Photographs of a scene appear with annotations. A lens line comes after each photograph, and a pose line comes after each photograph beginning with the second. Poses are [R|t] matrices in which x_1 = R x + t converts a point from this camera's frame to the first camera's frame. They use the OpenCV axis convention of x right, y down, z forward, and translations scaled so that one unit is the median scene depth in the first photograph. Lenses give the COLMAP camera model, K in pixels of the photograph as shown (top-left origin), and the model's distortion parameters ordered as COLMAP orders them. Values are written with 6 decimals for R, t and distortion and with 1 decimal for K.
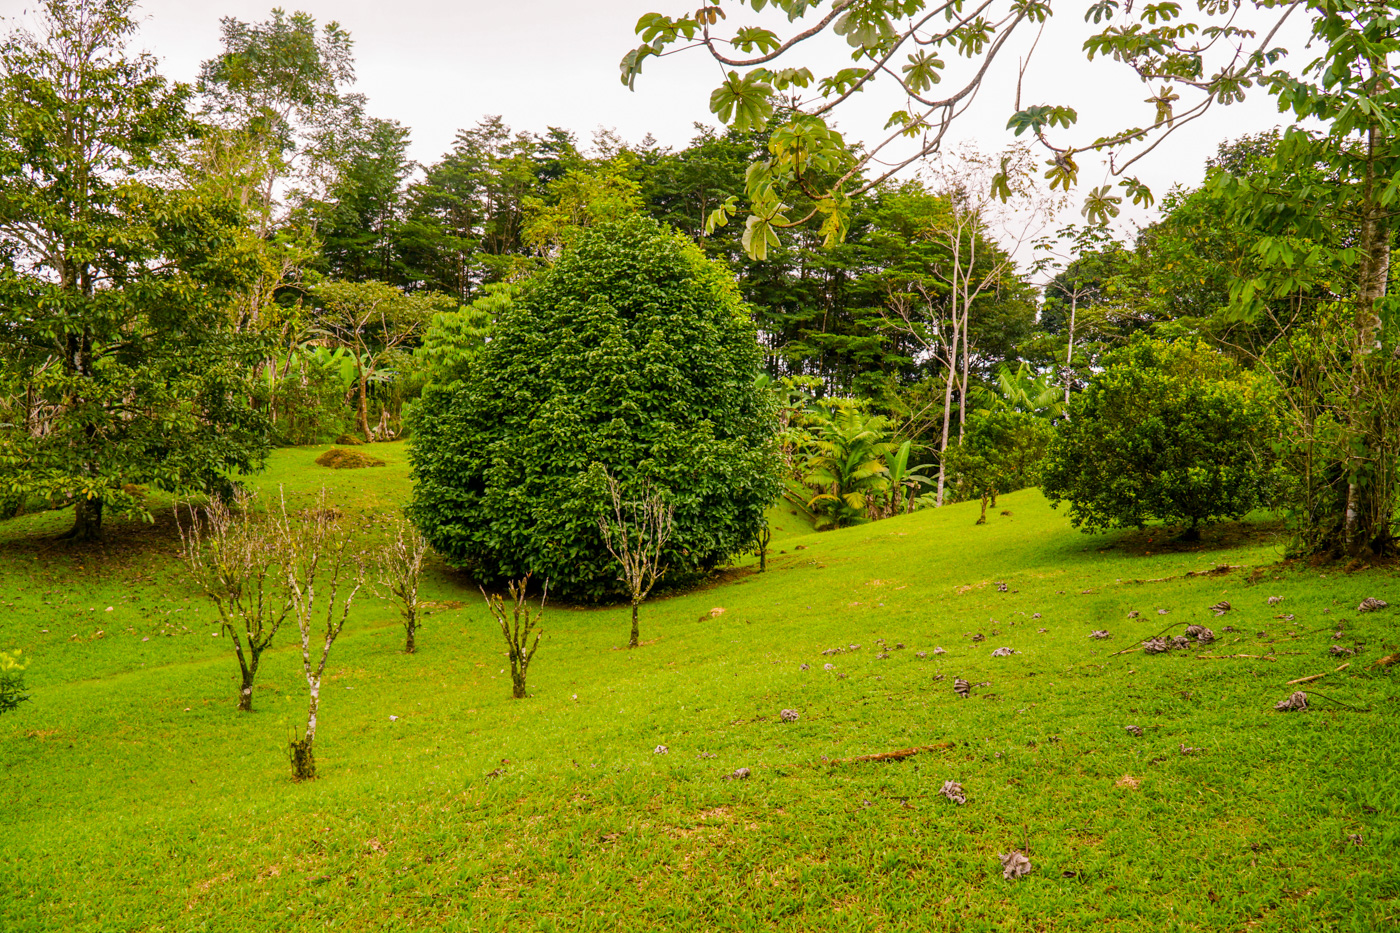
lens RADIAL K [[1098.4, 0, 701.1], [0, 1098.4, 464.6], [0, 0, 1]] dist [-0.007151, 0.005668]
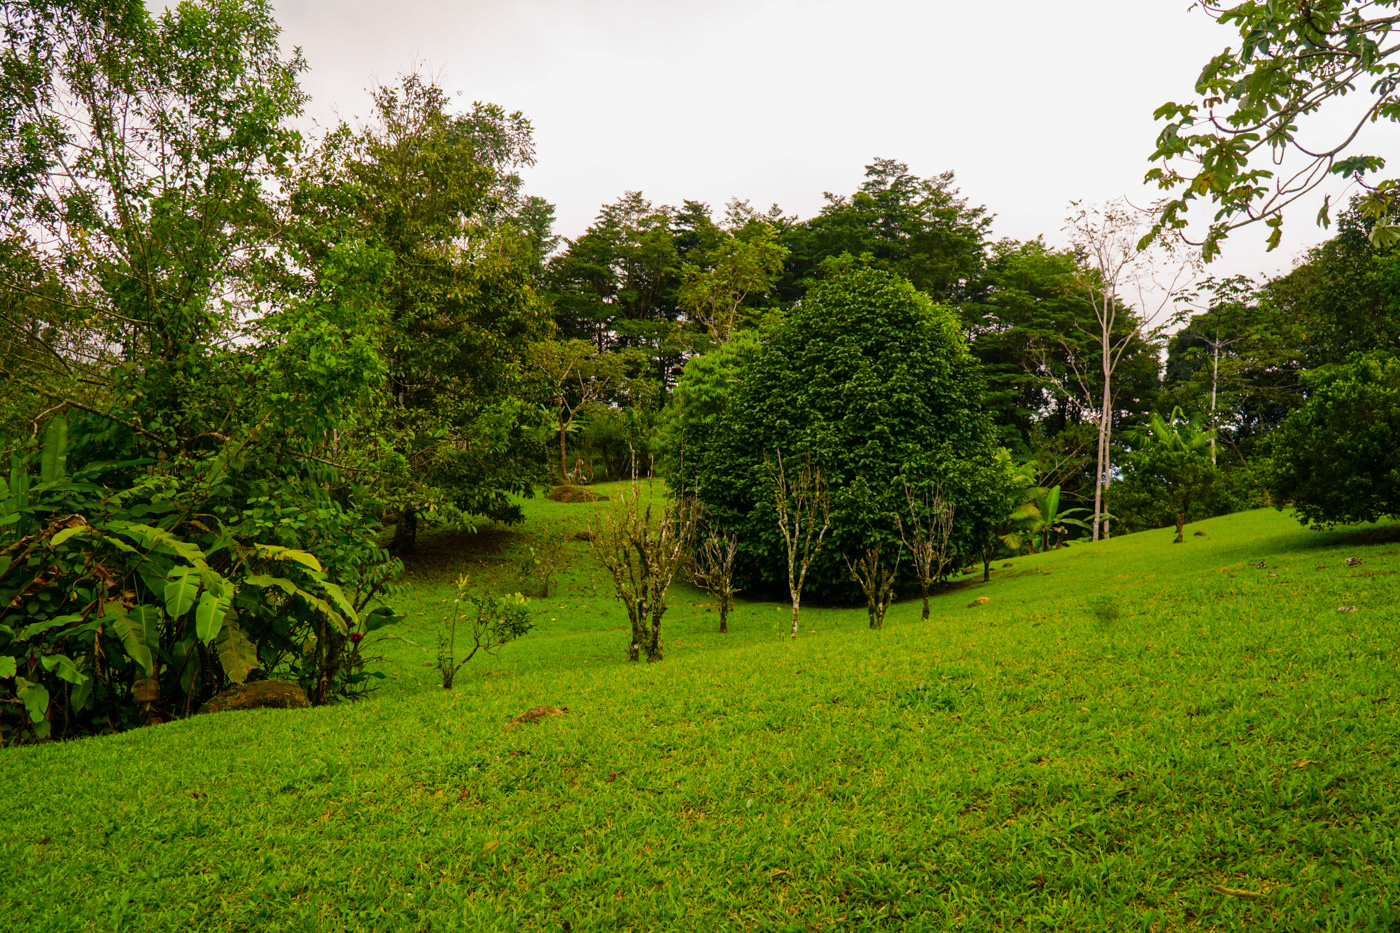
lens RADIAL K [[1098.4, 0, 698.5], [0, 1098.4, 467.6], [0, 0, 1]] dist [-0.007151, 0.005668]
pose [[0.996588, -0.009530, -0.081988, -0.144377], [0.004620, 0.998196, -0.059869, 0.047936], [0.082410, 0.059286, 0.994834, -0.140004]]
